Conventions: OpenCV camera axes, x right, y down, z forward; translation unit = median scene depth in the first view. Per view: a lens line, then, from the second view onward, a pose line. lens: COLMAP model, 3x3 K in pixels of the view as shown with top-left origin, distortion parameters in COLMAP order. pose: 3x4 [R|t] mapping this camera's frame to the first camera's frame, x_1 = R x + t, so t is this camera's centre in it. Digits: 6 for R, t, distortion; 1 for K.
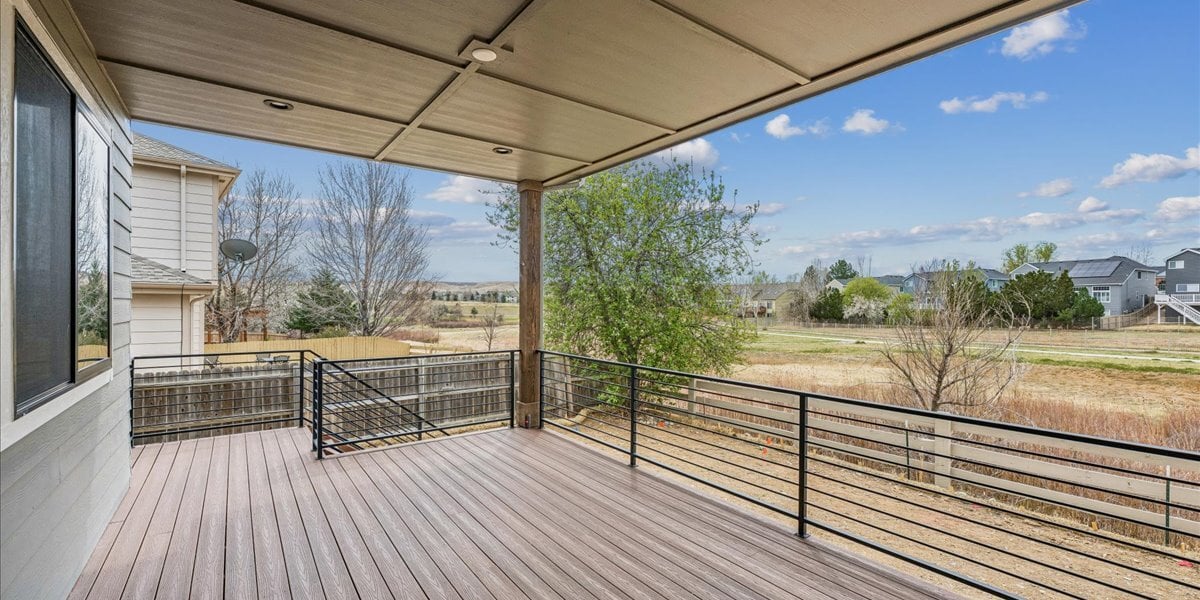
lens RADIAL K [[492.1, 0, 600.0], [0, 492.1, 300.0], [0, 0, 1]] dist [-0.000039, 0.000008]
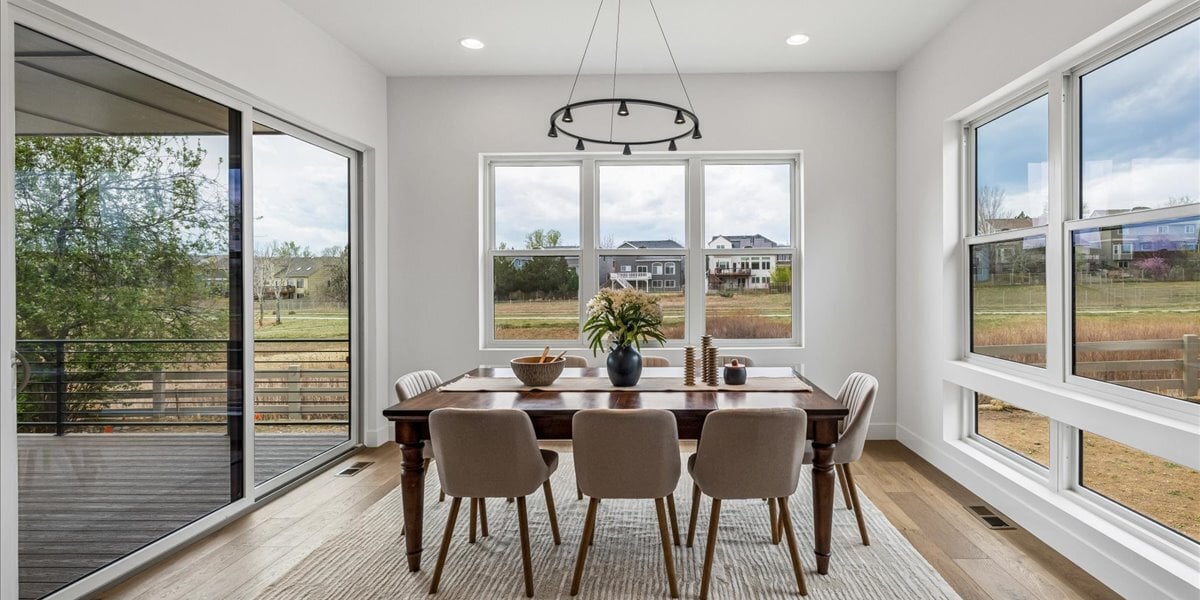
lens RADIAL K [[534.8, 0, 661.7], [0, 534.8, 281.1], [0, 0, 1]] dist [-0.002604, 0.000110]
pose [[0.604300, -0.008191, 0.796715, -0.017412], [0.002440, 0.999961, 0.008430, -0.000598], [-0.796753, -0.003150, 0.604297, -0.211263]]
